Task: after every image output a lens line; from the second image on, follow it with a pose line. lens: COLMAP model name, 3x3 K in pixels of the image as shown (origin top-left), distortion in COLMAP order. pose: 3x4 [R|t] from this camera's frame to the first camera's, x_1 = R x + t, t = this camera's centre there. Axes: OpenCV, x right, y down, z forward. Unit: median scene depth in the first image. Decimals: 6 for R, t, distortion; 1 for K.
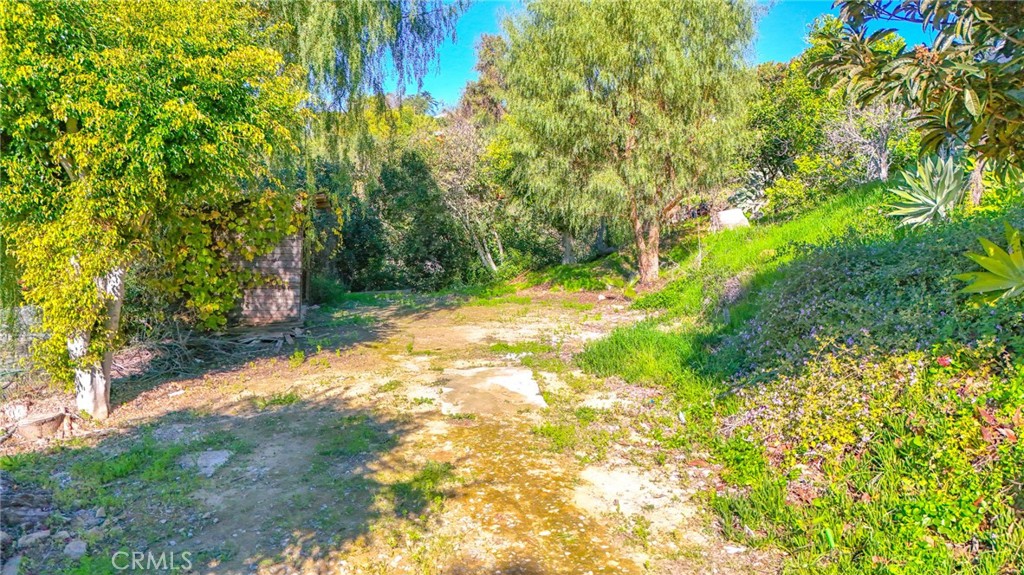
lens RADIAL K [[751.6, 0, 512.0], [0, 751.6, 287.5], [0, 0, 1]] dist [0.087333, -0.087259]
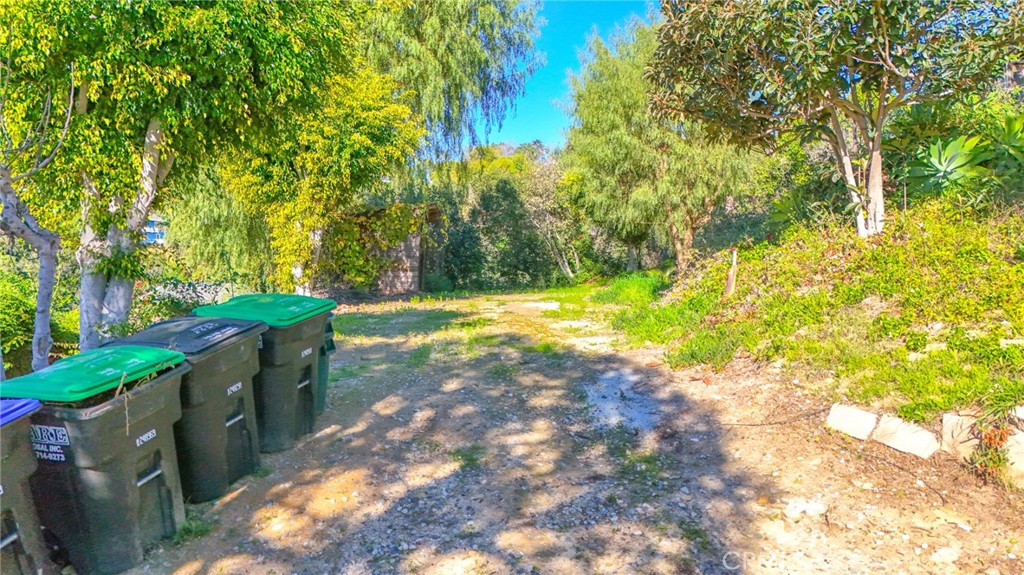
lens RADIAL K [[751.6, 0, 512.0], [0, 751.6, 287.5], [0, 0, 1]] dist [0.087333, -0.087259]
pose [[0.989084, 0.003643, -0.147308, 0.105333], [-0.012491, 0.998169, -0.059179, 0.116206], [0.146823, 0.060373, 0.987319, -0.372657]]
